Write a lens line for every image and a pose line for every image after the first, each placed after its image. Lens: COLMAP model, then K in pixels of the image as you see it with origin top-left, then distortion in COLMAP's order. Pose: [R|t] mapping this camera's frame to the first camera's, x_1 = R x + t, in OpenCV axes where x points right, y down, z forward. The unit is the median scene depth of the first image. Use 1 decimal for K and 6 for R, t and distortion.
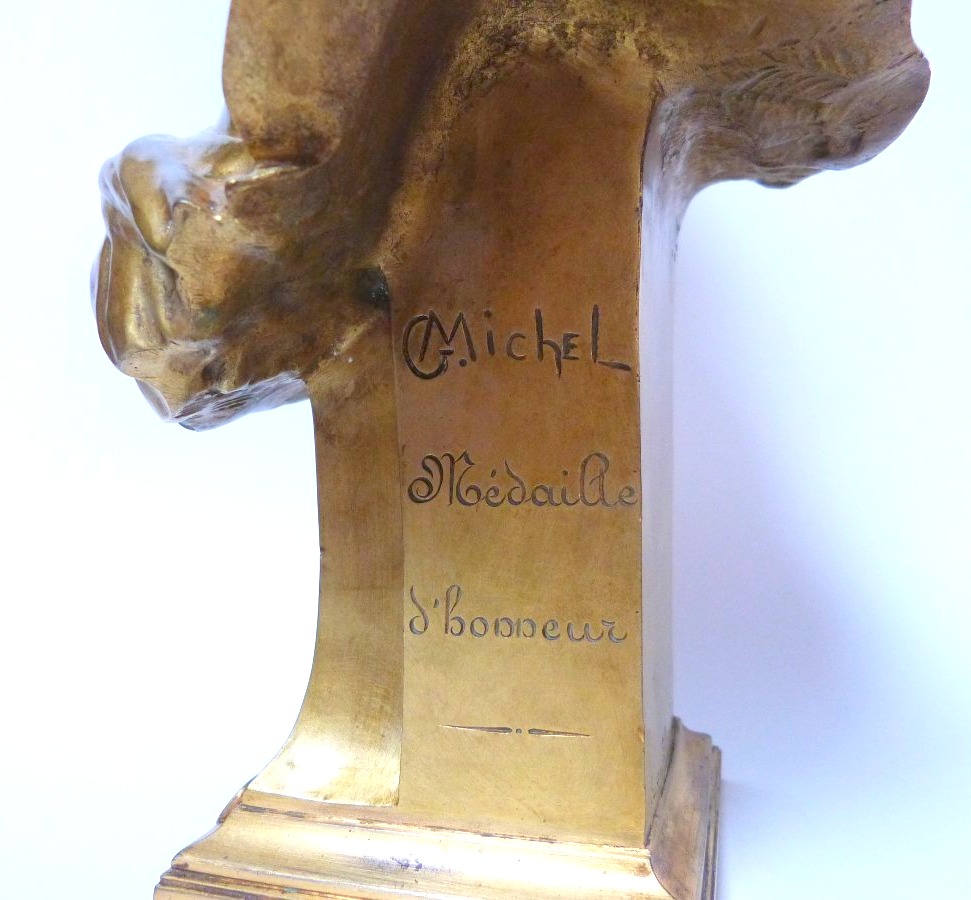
lens RADIAL K [[912.6, 0, 485.1], [0, 912.6, 451.3], [0, 0, 1]] dist [-0.050750, 0.000000]
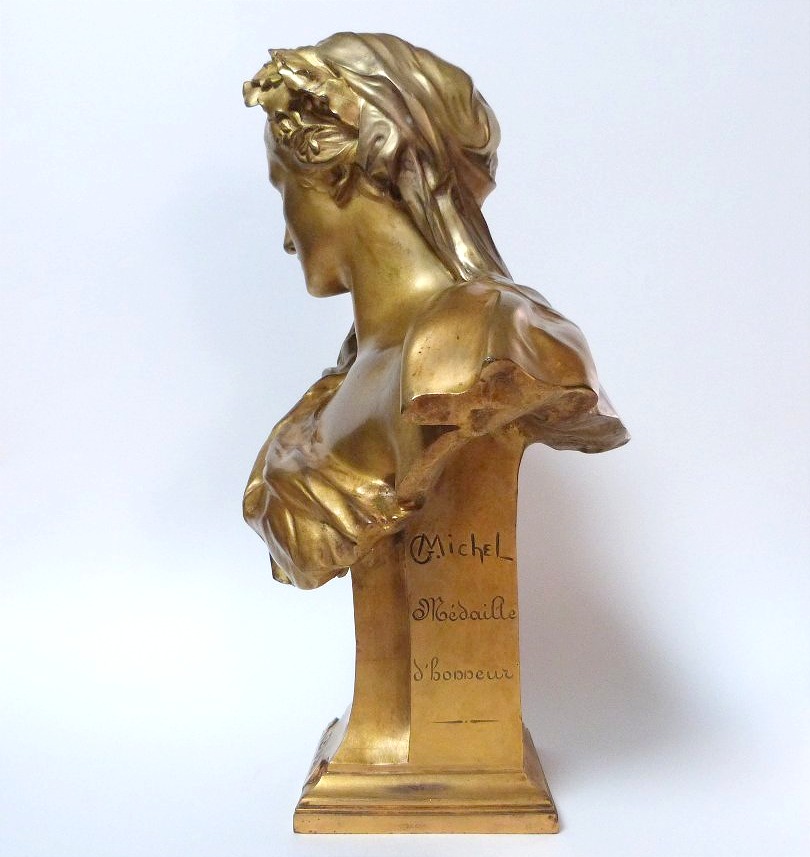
lens RADIAL K [[901.0, 0, 405.0], [0, 901.0, 427.8], [0, 0, 1]] dist [-0.049830, 0.000000]
pose [[0.974411, -0.005413, 0.224709, -0.595570], [0.019111, 0.998085, -0.058831, -0.283183], [-0.223960, 0.061620, 0.972648, -1.139375]]
